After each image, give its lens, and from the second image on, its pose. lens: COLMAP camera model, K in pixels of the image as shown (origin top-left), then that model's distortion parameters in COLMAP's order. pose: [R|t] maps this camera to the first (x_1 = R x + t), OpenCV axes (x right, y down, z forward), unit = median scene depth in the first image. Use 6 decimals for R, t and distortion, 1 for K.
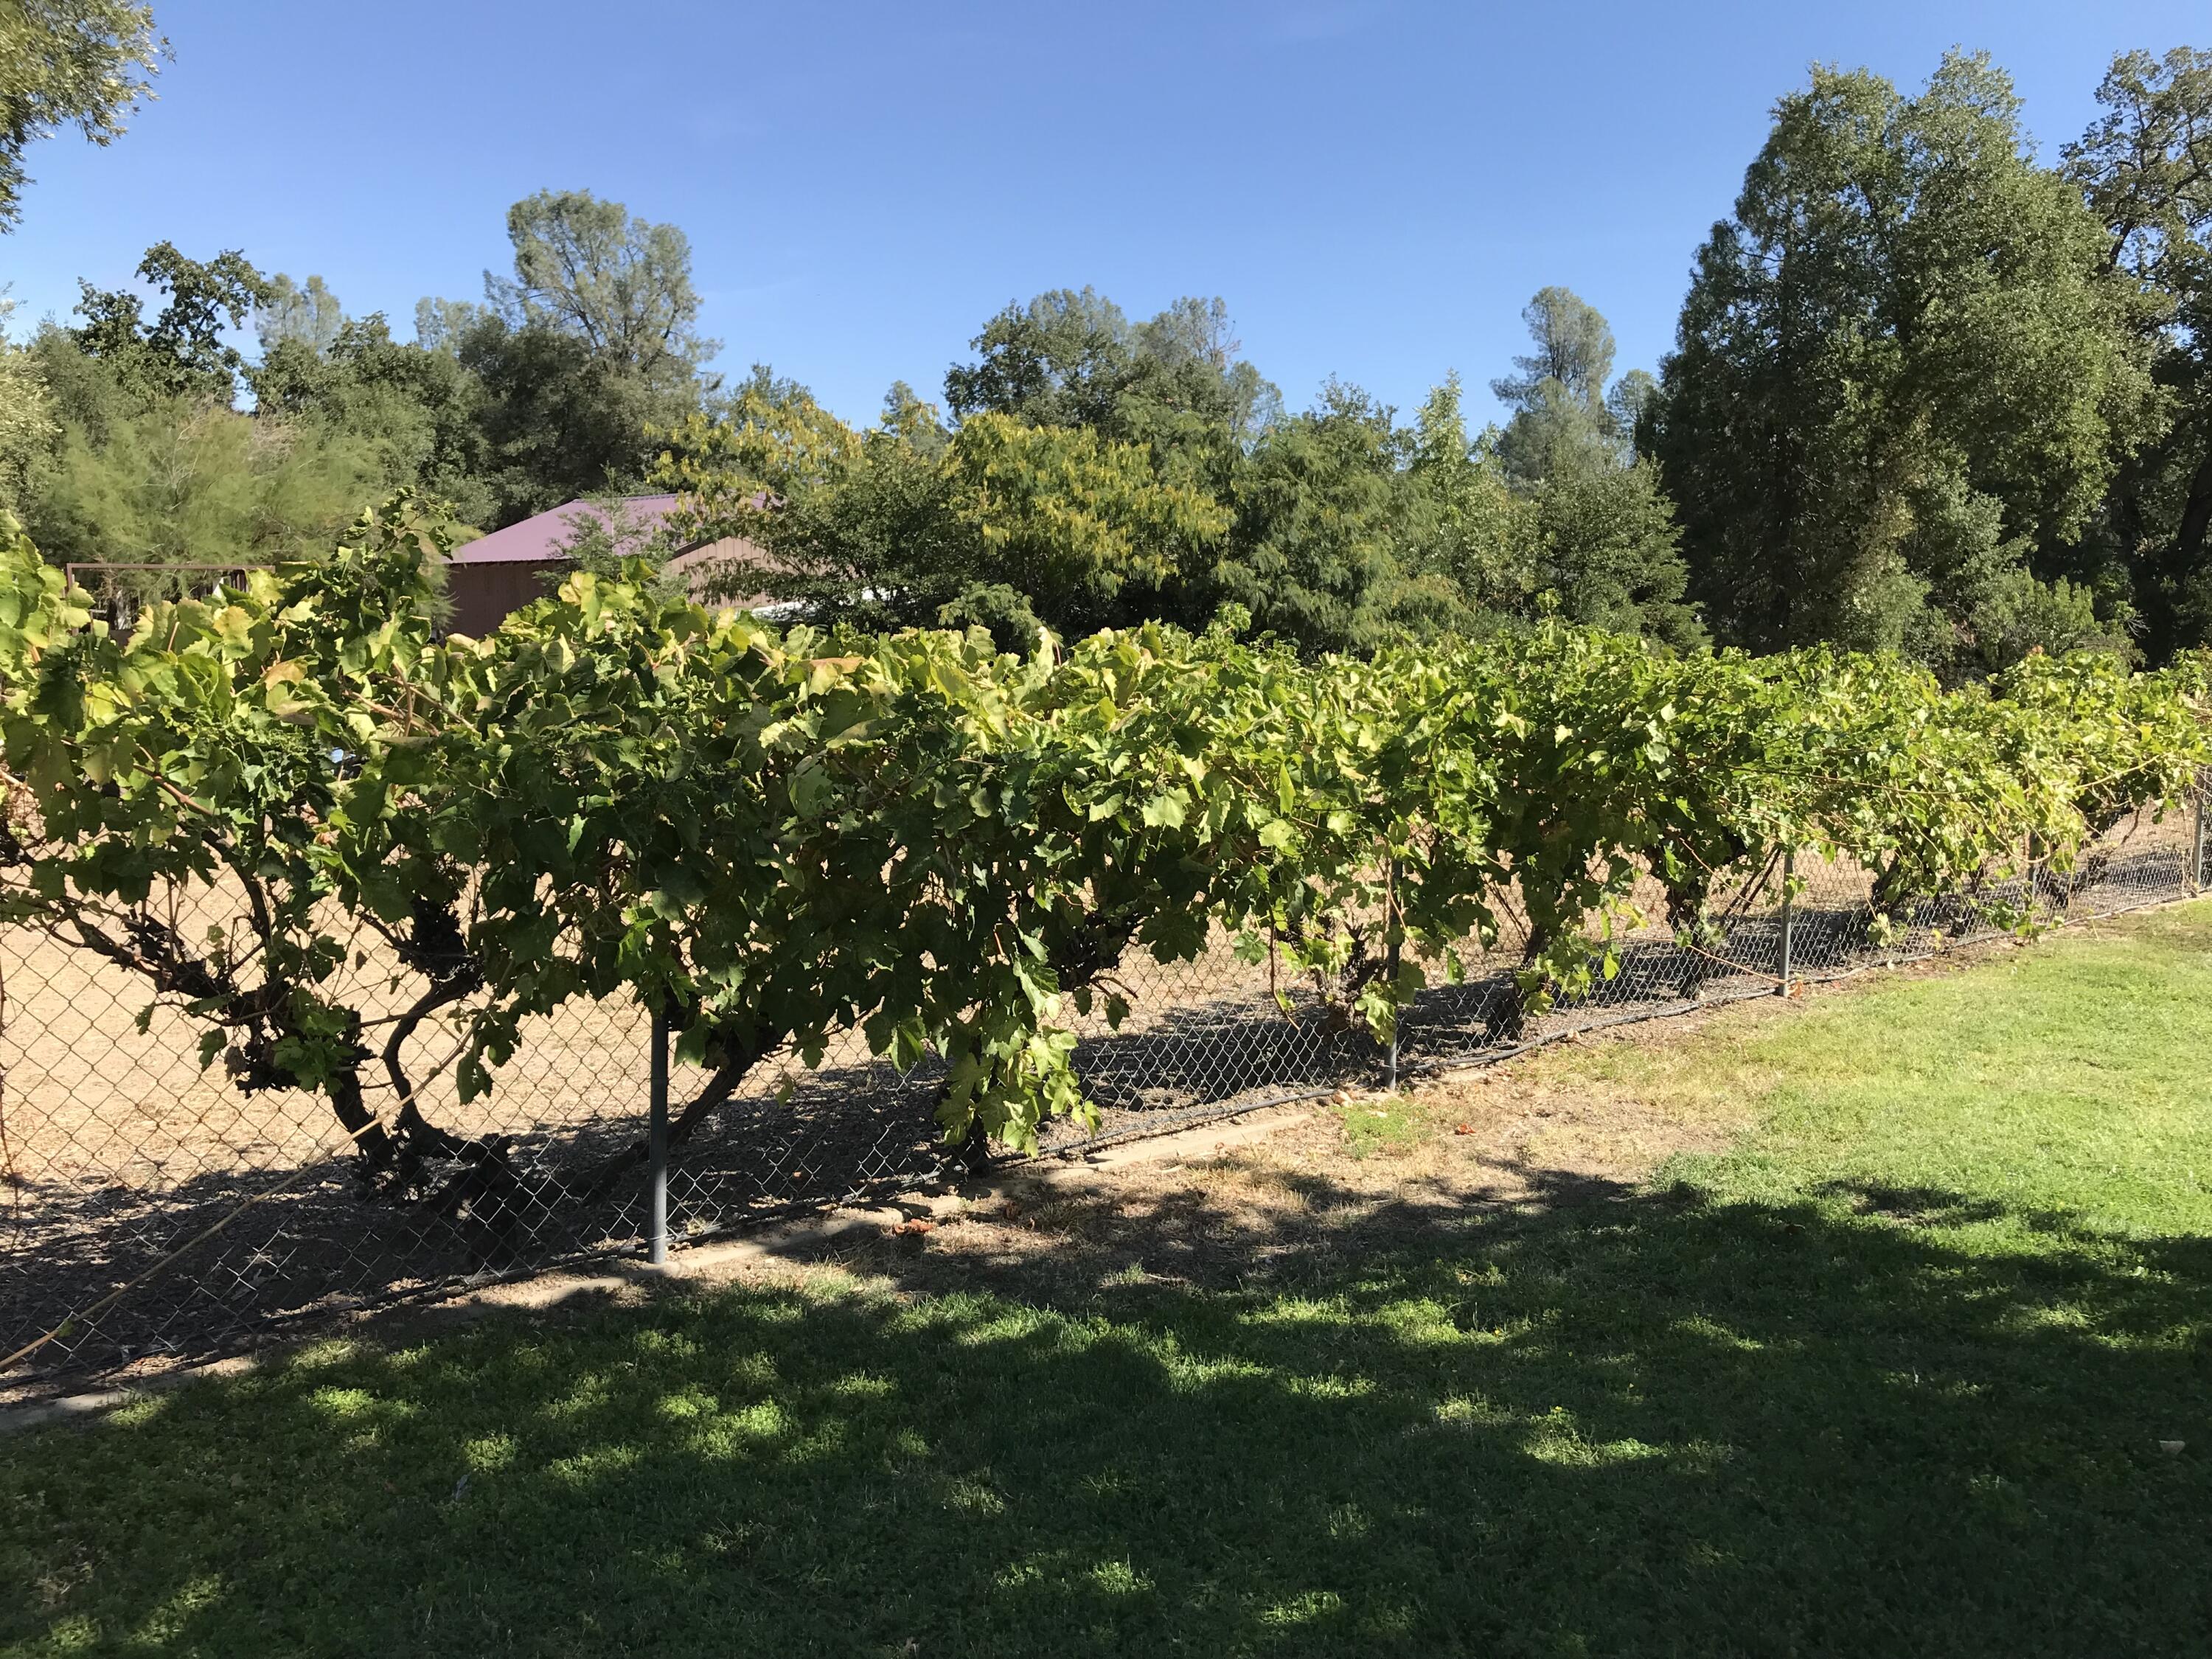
lens RADIAL K [[1679.9, 0, 1103.6], [0, 1679.9, 832.8], [0, 0, 1]] dist [-0.048825, -0.007361]
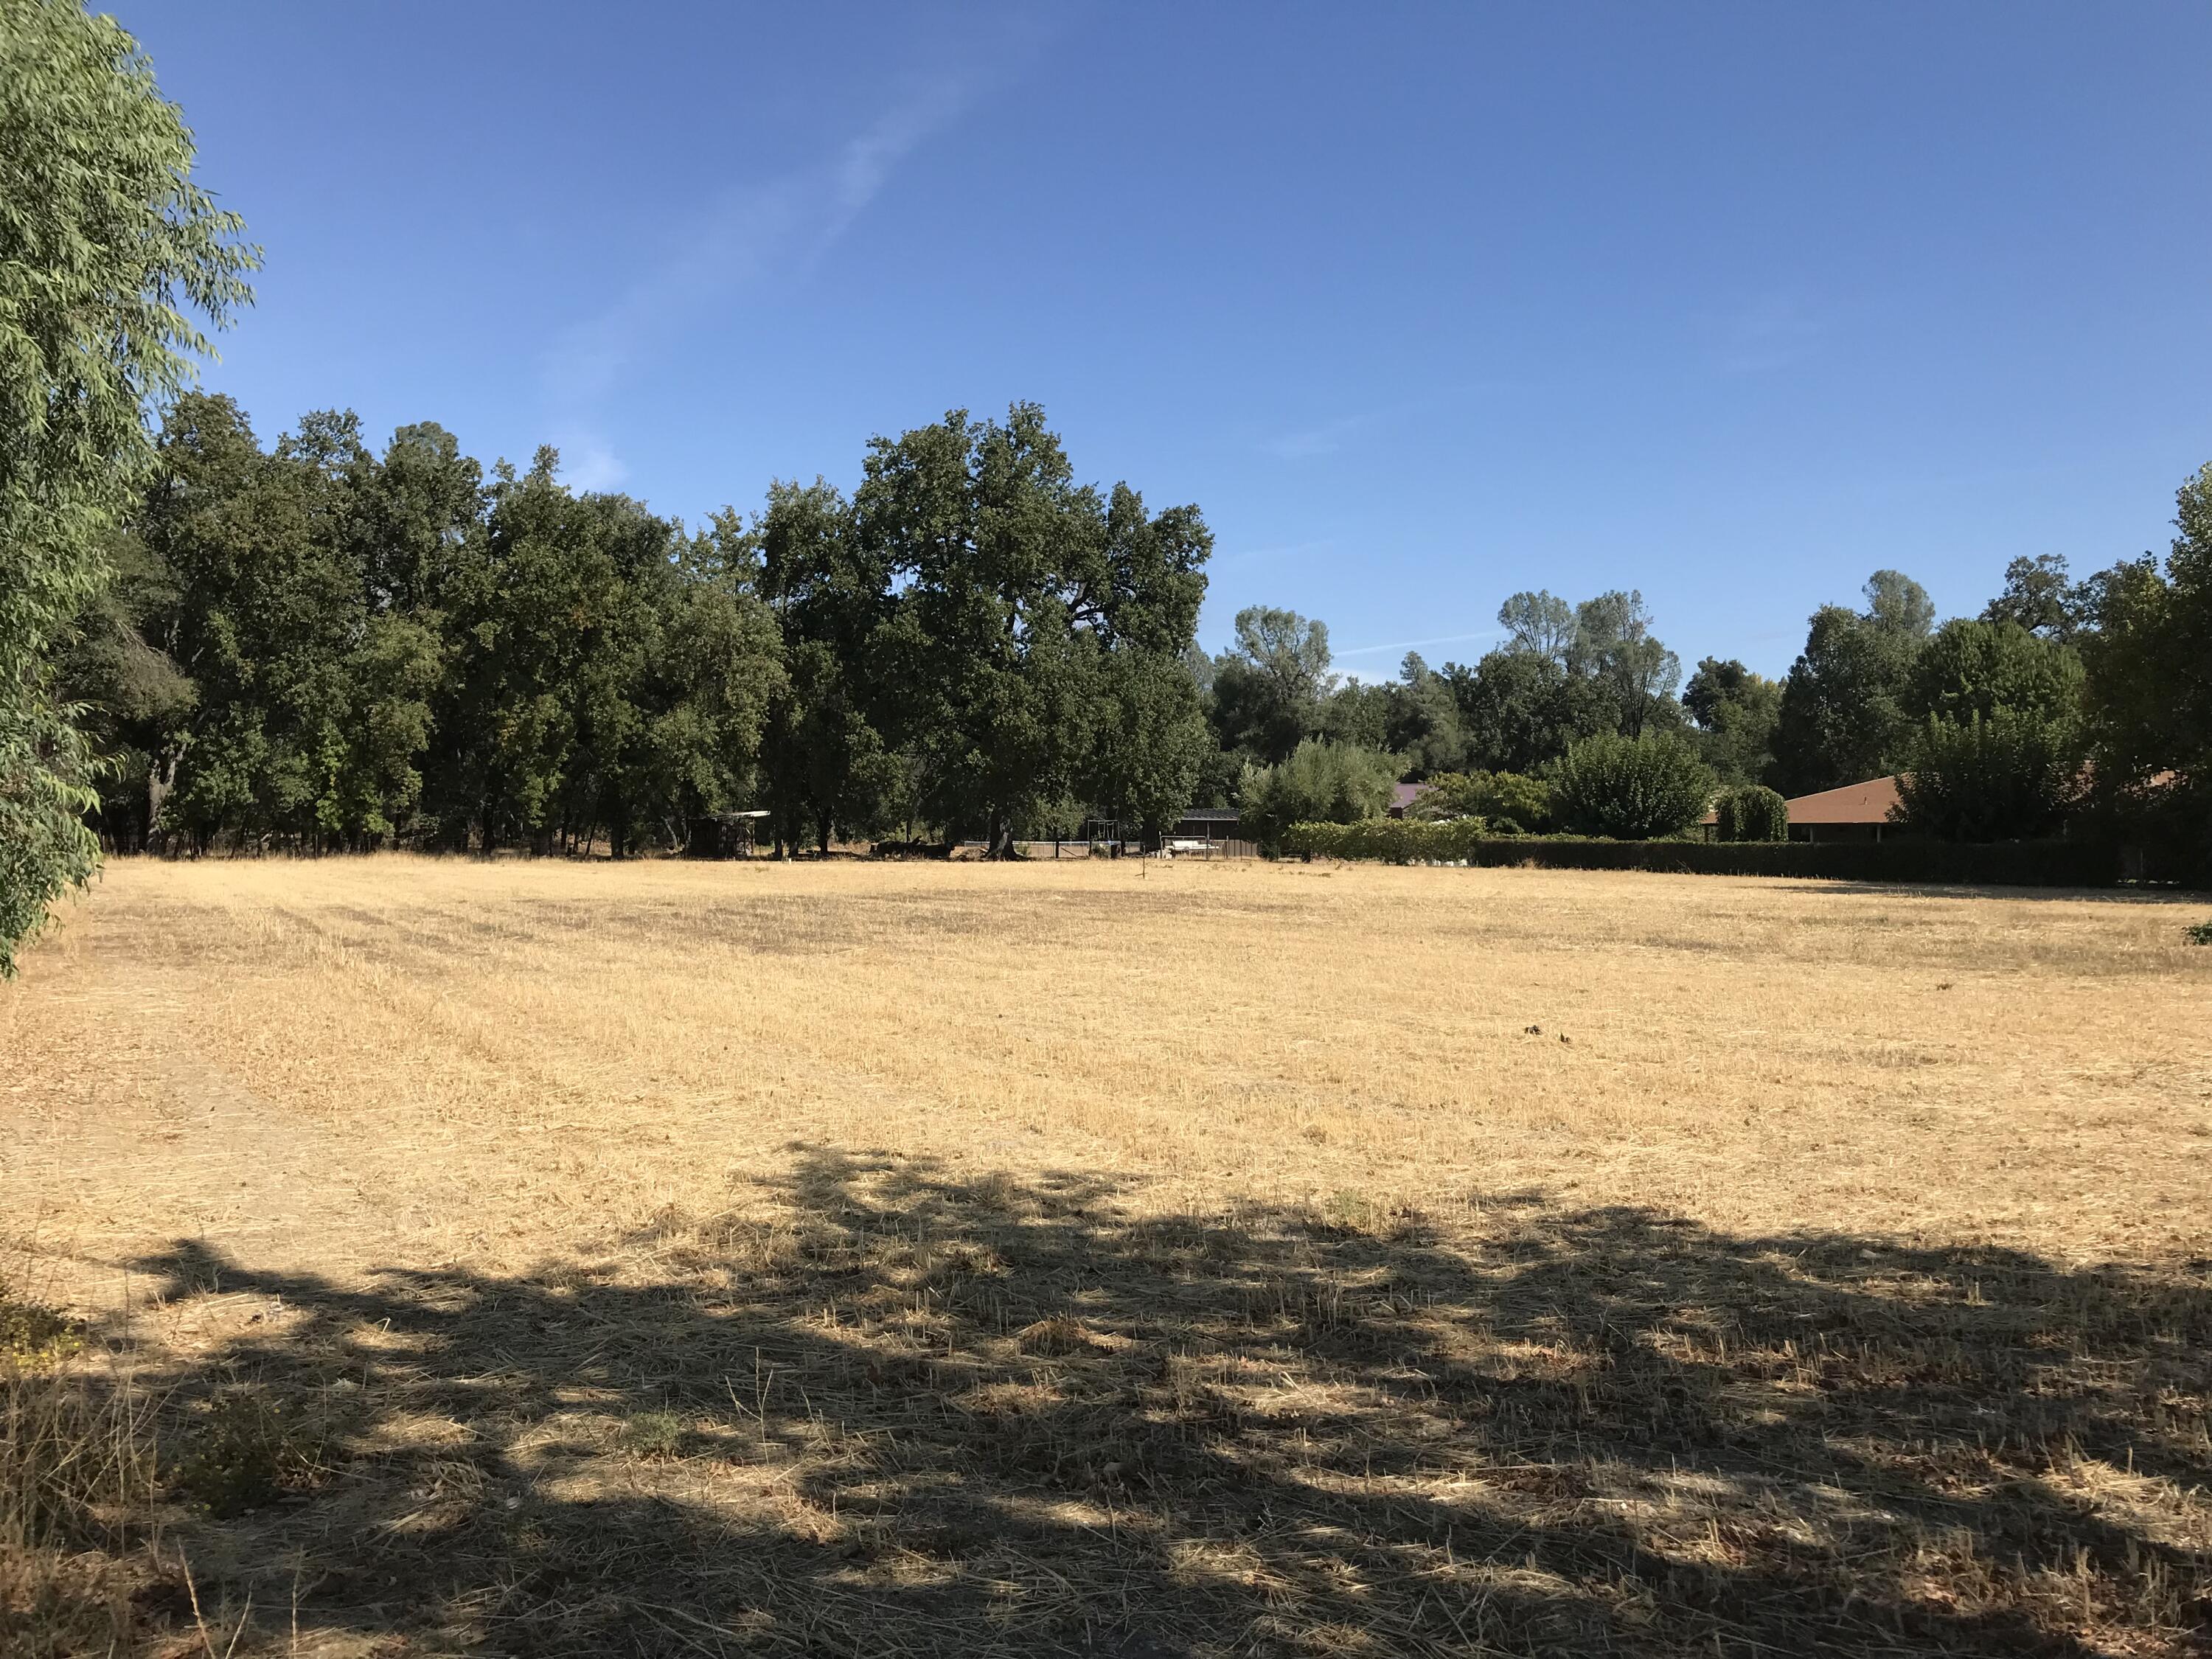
lens RADIAL K [[1679.9, 0, 1103.7], [0, 1679.9, 841.0], [0, 0, 1]] dist [-0.048825, -0.007361]
pose [[0.962545, -0.008621, -0.270986, 0.028178], [-0.019496, 0.994706, -0.100895, 0.100386], [0.270421, 0.102399, 0.957281, -0.942987]]
